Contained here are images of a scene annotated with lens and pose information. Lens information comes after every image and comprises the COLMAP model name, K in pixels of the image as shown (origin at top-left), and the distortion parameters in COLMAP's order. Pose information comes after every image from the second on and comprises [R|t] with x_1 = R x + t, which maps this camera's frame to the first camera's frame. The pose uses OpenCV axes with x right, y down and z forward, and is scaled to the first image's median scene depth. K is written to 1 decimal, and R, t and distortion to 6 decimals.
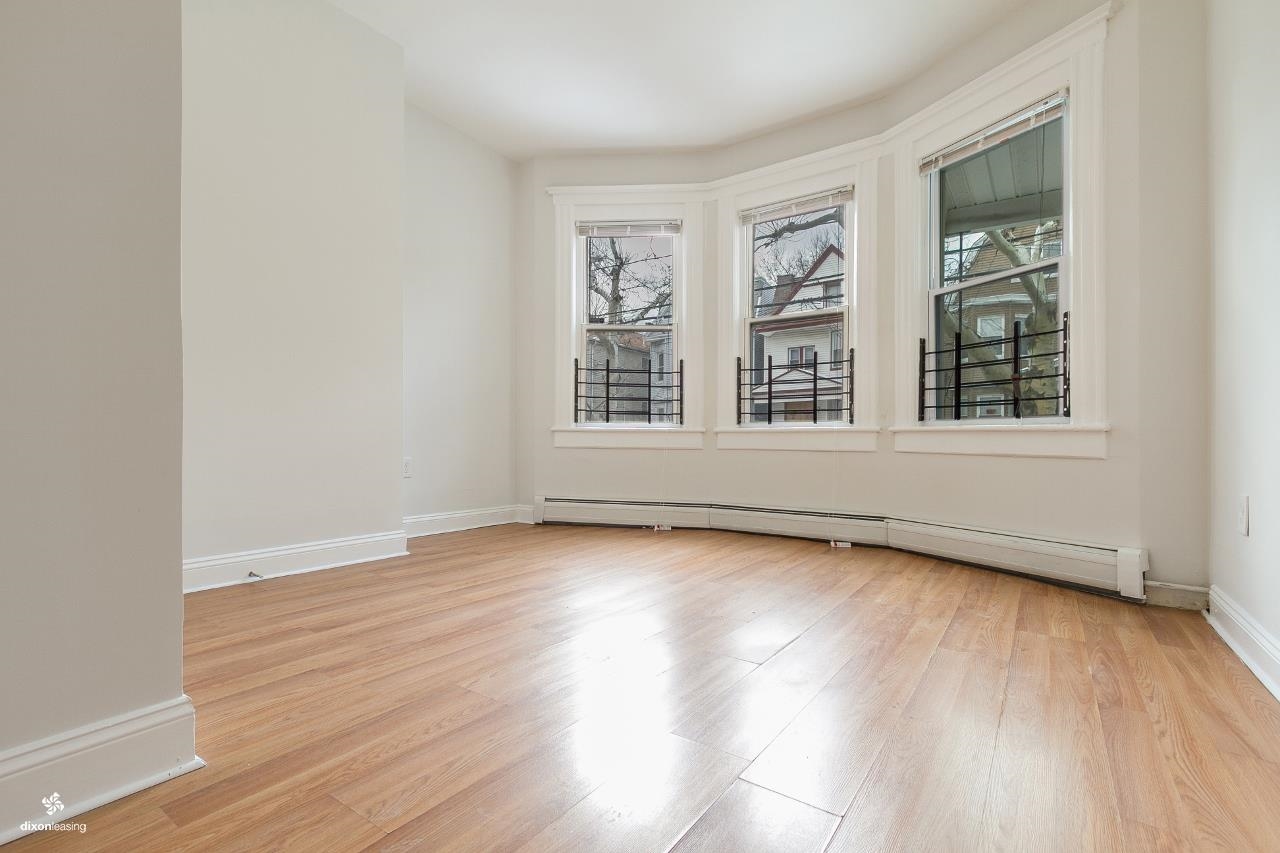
lens RADIAL K [[587.4, 0, 638.7], [0, 587.4, 432.7], [0, 0, 1]] dist [-0.000639, -0.000059]
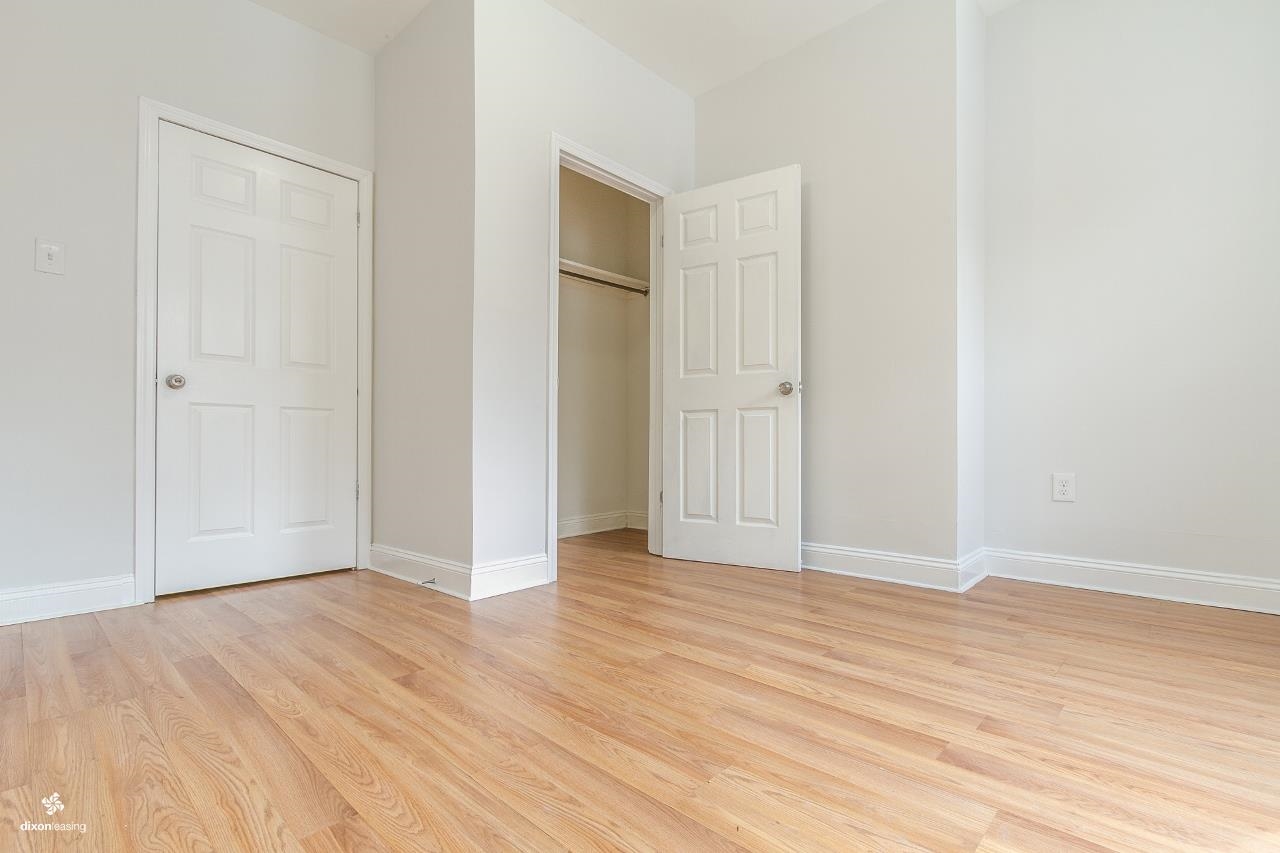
lens RADIAL K [[587.4, 0, 639.0], [0, 587.4, 426.5], [0, 0, 1]] dist [-0.000639, -0.000059]
pose [[-0.147972, -0.035859, -0.988341, 0.743401], [0.013534, 0.999175, -0.038279, 0.012296], [0.988899, -0.019040, -0.147365, 1.104992]]
